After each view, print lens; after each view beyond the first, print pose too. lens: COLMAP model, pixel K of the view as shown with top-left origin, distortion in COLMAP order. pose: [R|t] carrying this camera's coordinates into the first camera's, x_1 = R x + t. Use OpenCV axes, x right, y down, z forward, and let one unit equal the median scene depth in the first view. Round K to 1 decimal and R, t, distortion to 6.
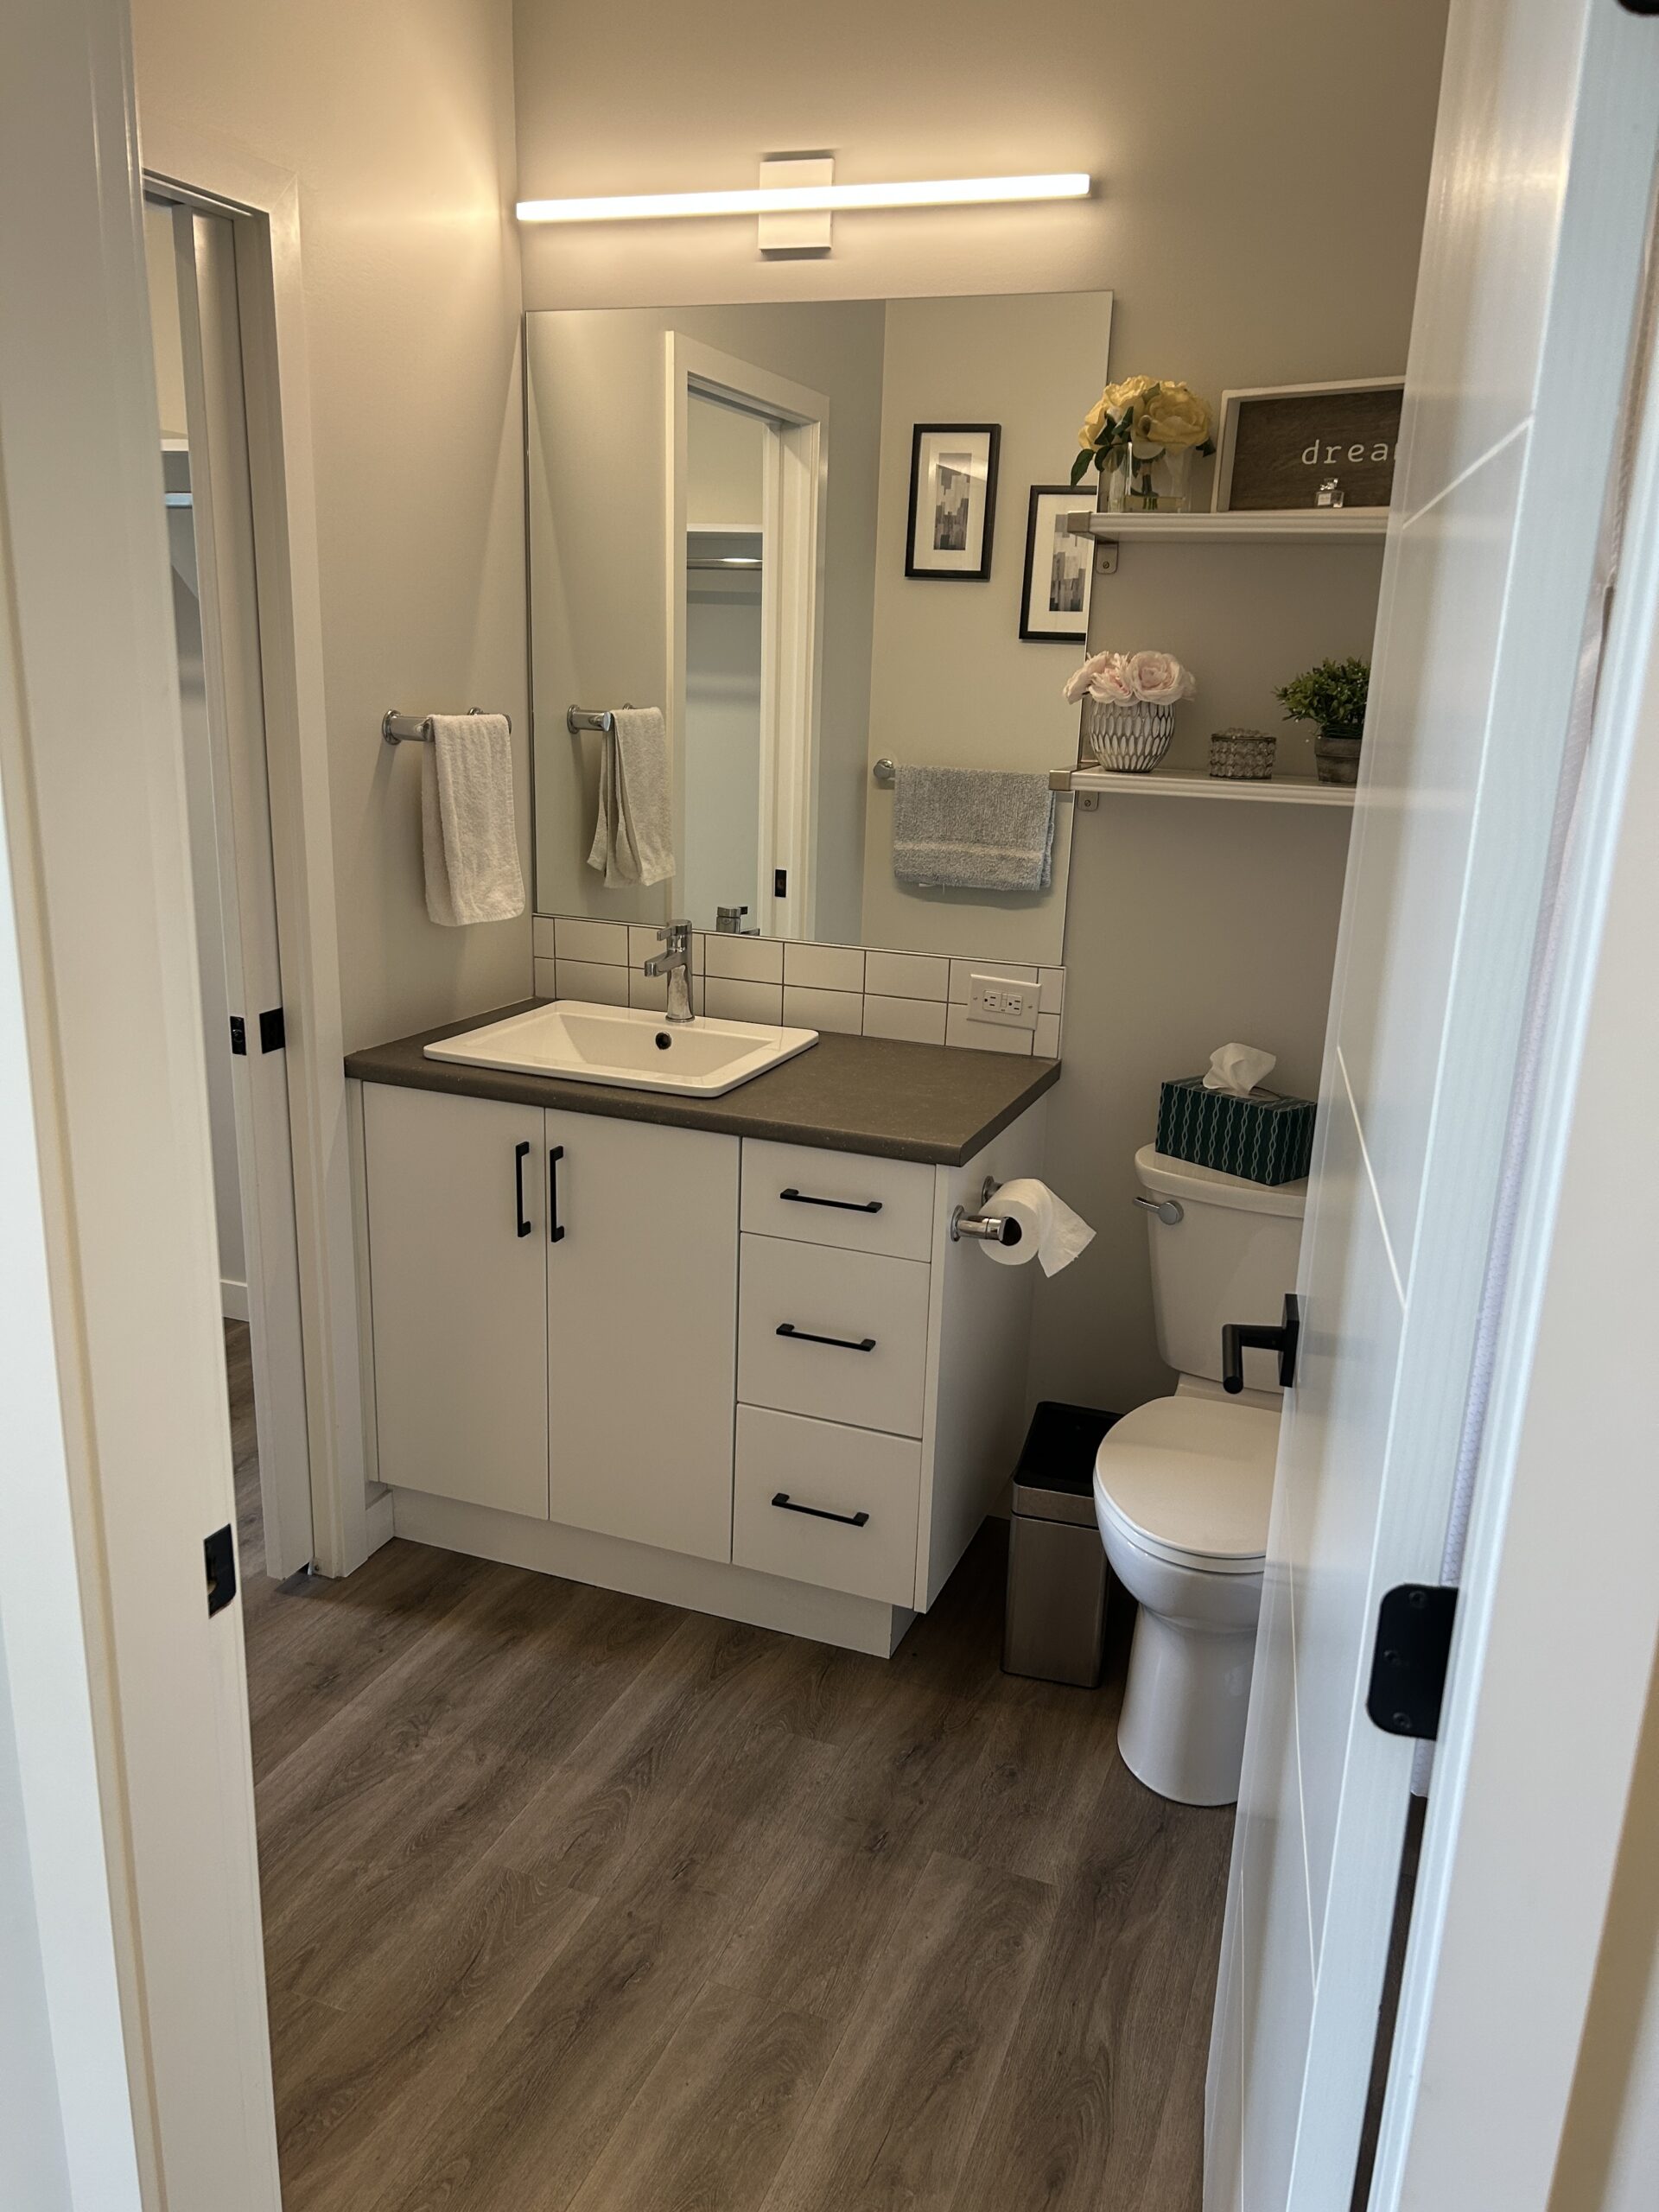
lens RADIAL K [[1675.0, 0, 842.8], [0, 1675.0, 1113.5], [0, 0, 1]] dist [0.054596, -0.066460]
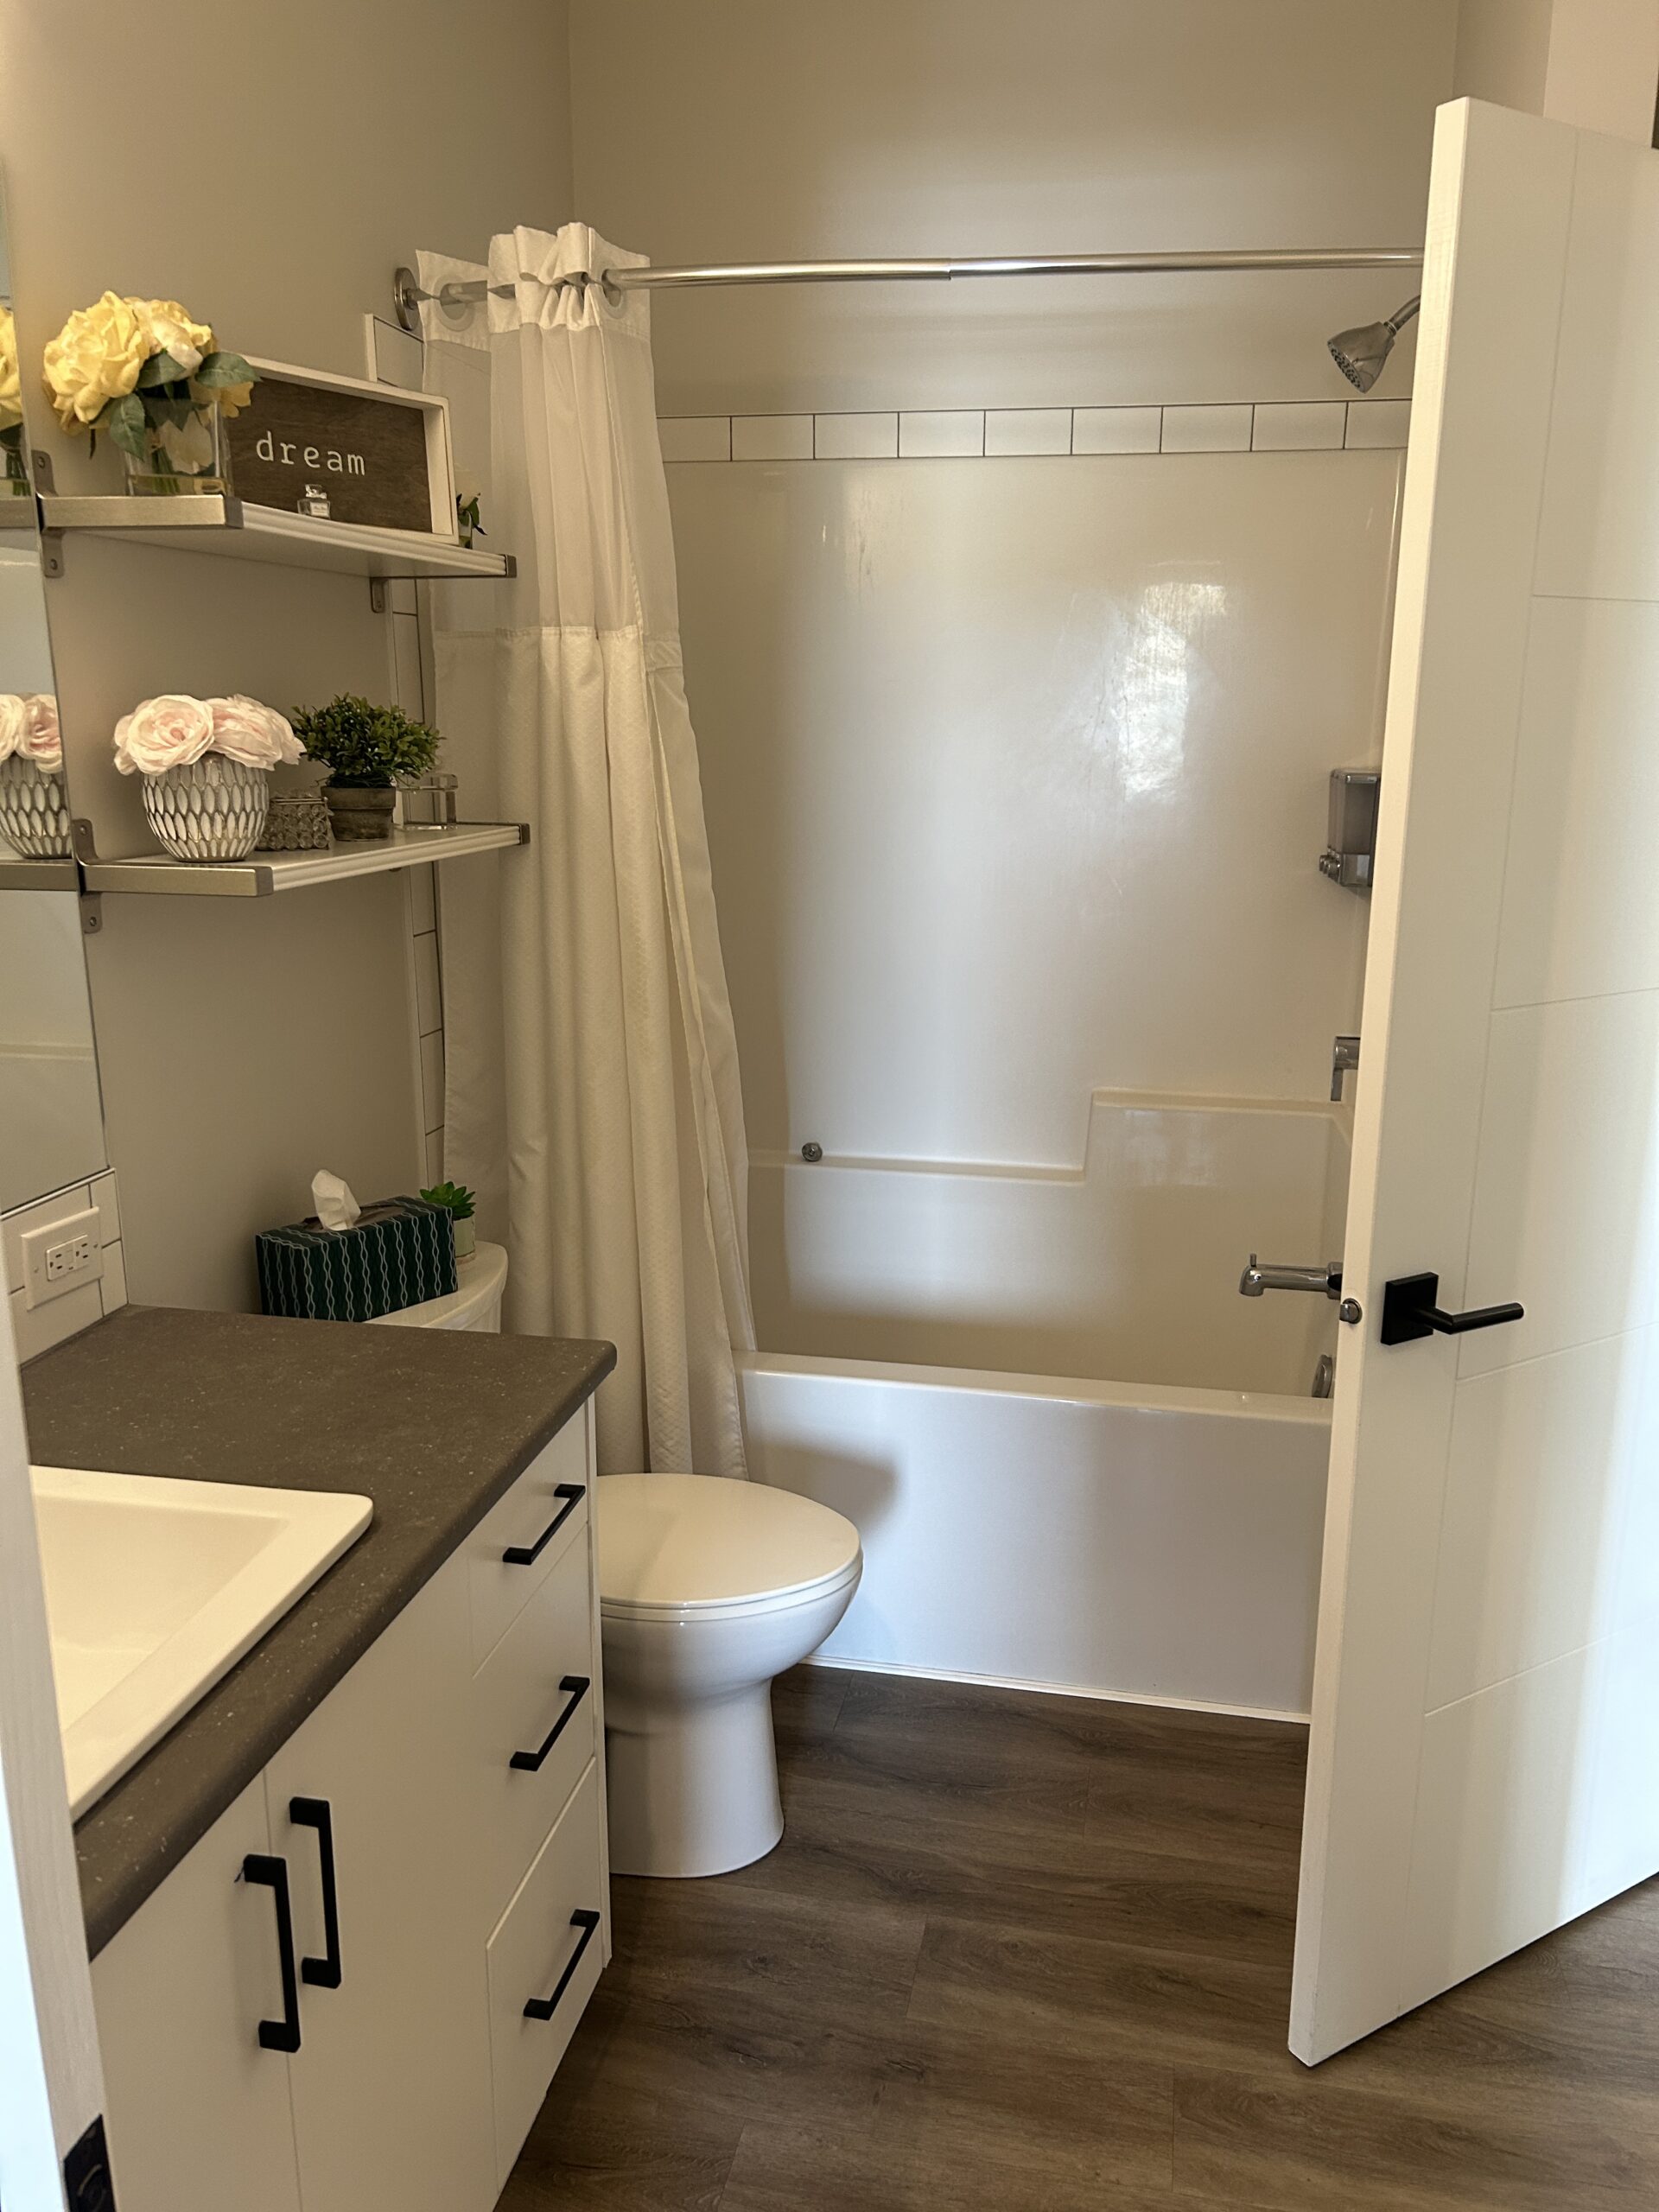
lens RADIAL K [[1675.0, 0, 835.9], [0, 1675.0, 1106.2], [0, 0, 1]] dist [0.054596, -0.066460]
pose [[-0.174647, -0.262875, 0.948891, -0.257901], [0.251925, 0.919695, 0.301155, -0.113630], [-0.951857, 0.291645, -0.094397, 0.375074]]
